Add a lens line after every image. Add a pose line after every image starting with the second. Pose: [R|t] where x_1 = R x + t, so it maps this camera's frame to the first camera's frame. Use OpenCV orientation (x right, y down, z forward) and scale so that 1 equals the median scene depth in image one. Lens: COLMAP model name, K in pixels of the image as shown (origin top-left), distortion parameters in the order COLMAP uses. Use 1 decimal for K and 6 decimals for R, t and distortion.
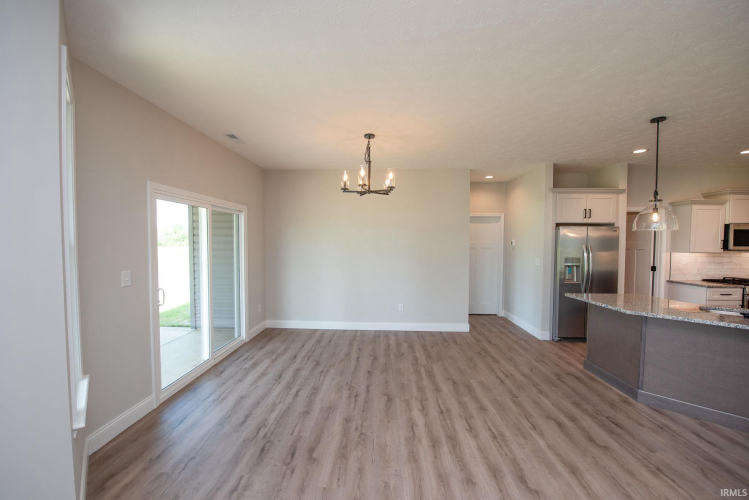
lens RADIAL K [[298.3, 0, 372.7], [0, 298.3, 253.2], [0, 0, 1]] dist [-0.021407, -0.000727]
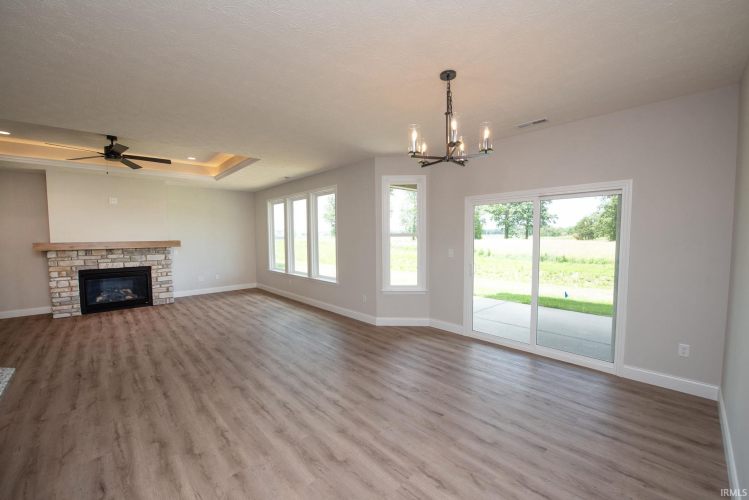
lens RADIAL K [[298.3, 0, 372.7], [0, 298.3, 253.2], [0, 0, 1]] dist [-0.021407, -0.000727]
pose [[-0.703729, 0.045041, -0.709039, 0.612058], [-0.023051, 0.996016, 0.086149, -0.047685], [0.710095, 0.076969, -0.699887, 1.402074]]
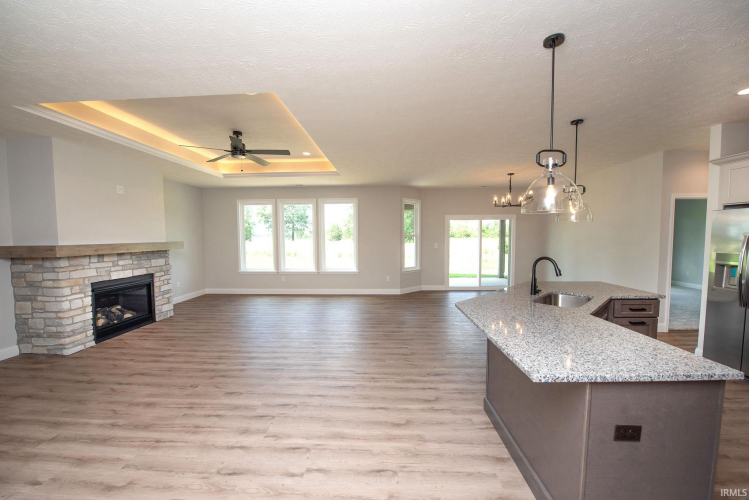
lens RADIAL K [[298.3, 0, 372.7], [0, 298.3, 253.2], [0, 0, 1]] dist [-0.021407, -0.000727]
pose [[-0.003117, 0.054885, -0.998488, 1.810264], [-0.032894, 0.997947, 0.054958, 0.005107], [0.999454, 0.033015, -0.001305, 0.200126]]
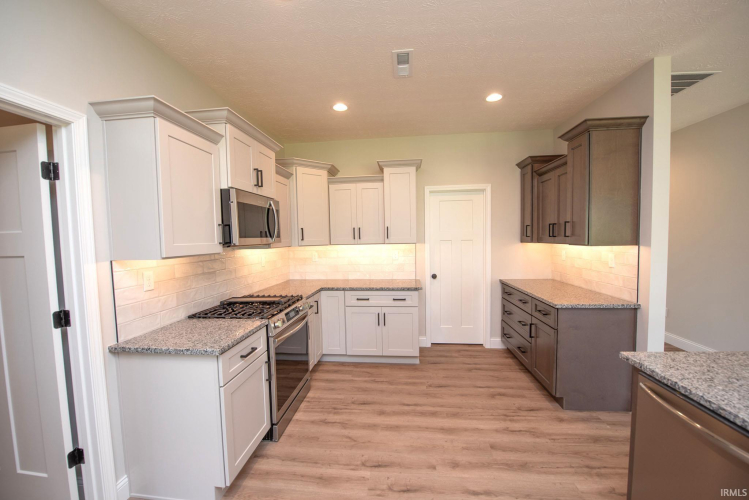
lens RADIAL K [[298.3, 0, 372.7], [0, 298.3, 253.2], [0, 0, 1]] dist [-0.021407, -0.000727]
pose [[0.064186, -0.061040, 0.996069, 1.031743], [0.058715, 0.996629, 0.057291, -0.018608], [-0.996209, 0.054807, 0.067554, 0.987749]]
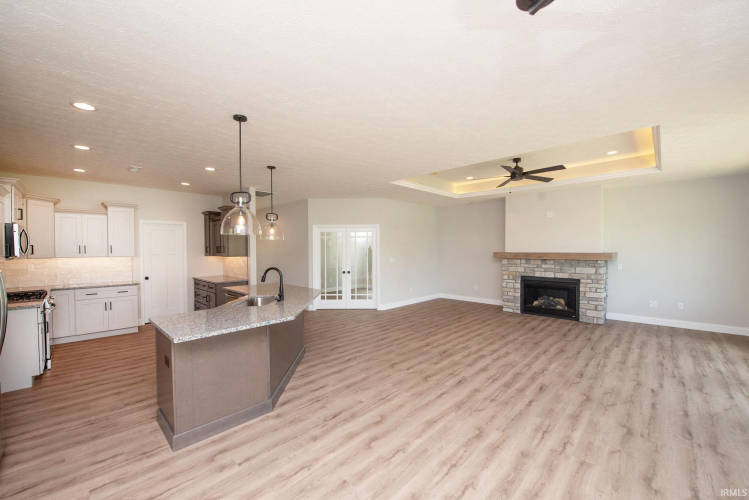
lens RADIAL K [[298.3, 0, 372.7], [0, 298.3, 253.2], [0, 0, 1]] dist [-0.021407, -0.000727]
pose [[-0.741643, -0.011589, 0.670695, 0.005730], [0.026496, 0.998564, 0.046553, -0.043228], [-0.670271, 0.052297, -0.740271, 1.225701]]
